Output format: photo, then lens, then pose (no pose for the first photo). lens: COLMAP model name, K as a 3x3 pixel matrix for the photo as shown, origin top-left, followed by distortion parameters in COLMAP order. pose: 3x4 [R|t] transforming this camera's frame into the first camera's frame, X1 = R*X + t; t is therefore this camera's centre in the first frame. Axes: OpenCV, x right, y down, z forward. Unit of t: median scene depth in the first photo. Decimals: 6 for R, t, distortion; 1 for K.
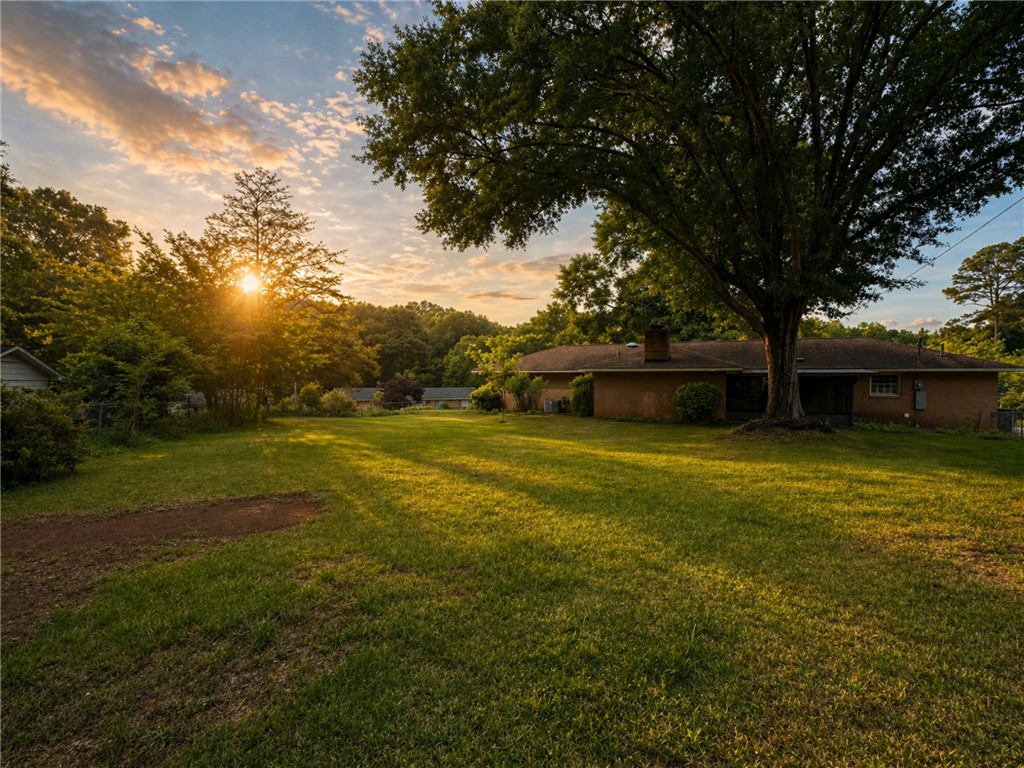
lens RADIAL K [[740.4, 0, 512.0], [0, 740.4, 384.0], [0, 0, 1]] dist [-0.000743, -0.001613]
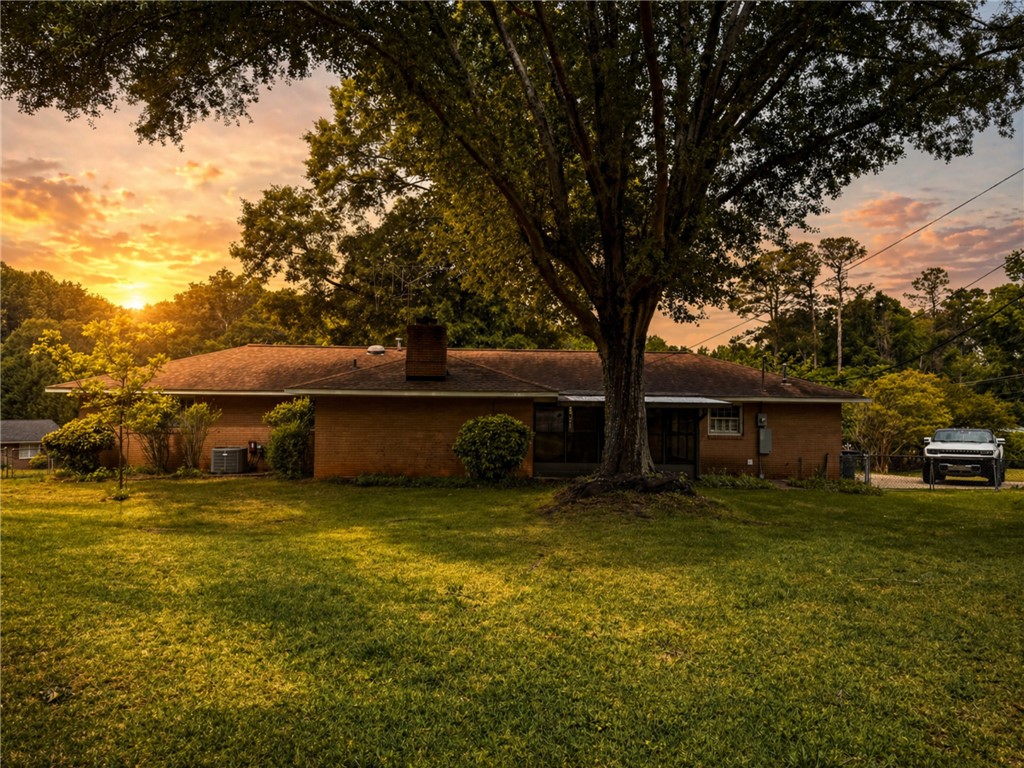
lens RADIAL K [[740.4, 0, 512.0], [0, 740.4, 384.0], [0, 0, 1]] dist [-0.000743, -0.001613]
pose [[0.872402, 0.020551, 0.488358, -0.026551], [-0.011107, 0.999691, -0.022228, -0.014116], [-0.488664, 0.013968, 0.872361, 0.446144]]
